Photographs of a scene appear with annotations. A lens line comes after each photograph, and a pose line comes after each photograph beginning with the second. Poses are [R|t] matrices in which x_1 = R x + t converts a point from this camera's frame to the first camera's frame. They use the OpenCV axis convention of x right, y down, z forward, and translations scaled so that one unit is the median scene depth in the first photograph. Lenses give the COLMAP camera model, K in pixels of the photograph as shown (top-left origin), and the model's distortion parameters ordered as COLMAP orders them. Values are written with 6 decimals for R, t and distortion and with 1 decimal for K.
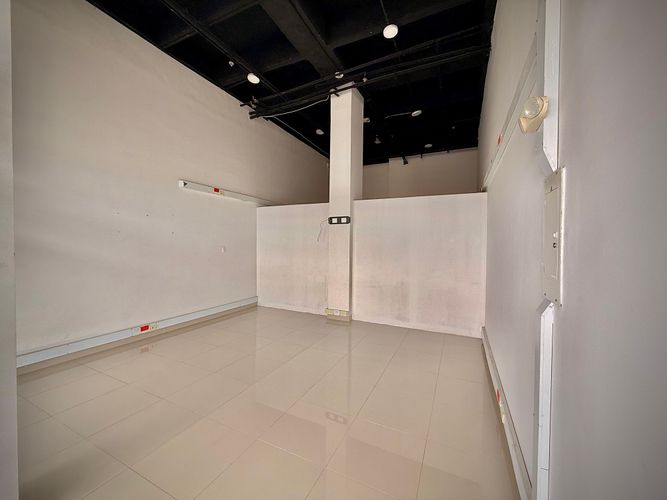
lens RADIAL K [[265.3, 0, 332.7], [0, 265.3, 251.2], [0, 0, 1]] dist [0.000308, 0.000021]
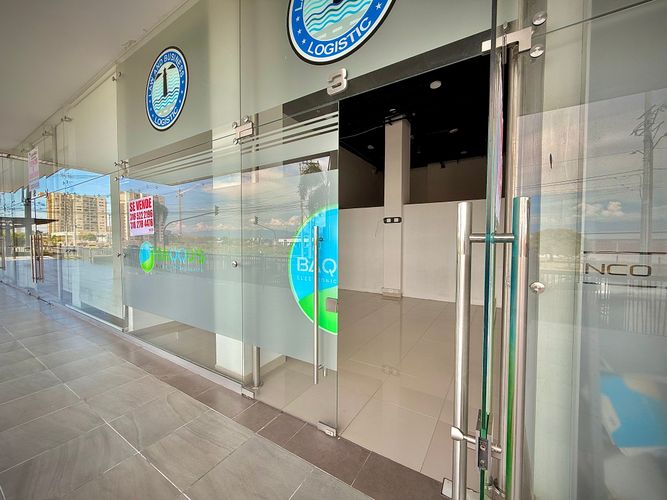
lens RADIAL K [[266.5, 0, 333.3], [0, 266.5, 251.8], [0, 0, 1]] dist [0.000028, 0.000034]
pose [[0.993855, -0.006208, -0.110517, -0.122365], [0.007751, 0.999878, 0.013535, 0.020072], [0.110419, -0.014308, 0.993782, -0.343497]]
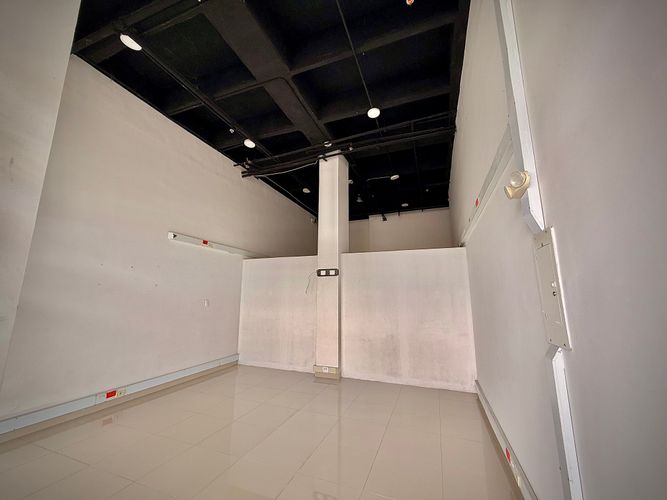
lens RADIAL K [[265.3, 0, 332.7], [0, 265.3, 251.2], [0, 0, 1]] dist [0.000308, 0.000021]
pose [[0.996457, 0.008378, 0.083682, -0.042582], [0.008240, 0.980514, -0.196278, 0.003094], [-0.083695, 0.196272, 0.976971, -0.011896]]
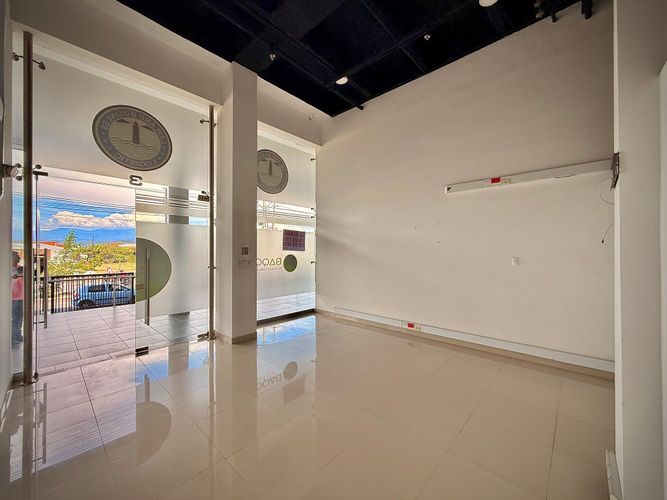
lens RADIAL K [[265.3, 0, 332.7], [0, 265.3, 251.2], [0, 0, 1]] dist [0.000308, 0.000021]
pose [[-0.291683, -0.009813, -0.956465, 0.403558], [-0.023326, 0.999723, -0.003144, -0.019577], [0.956231, 0.021394, -0.291831, 0.792772]]
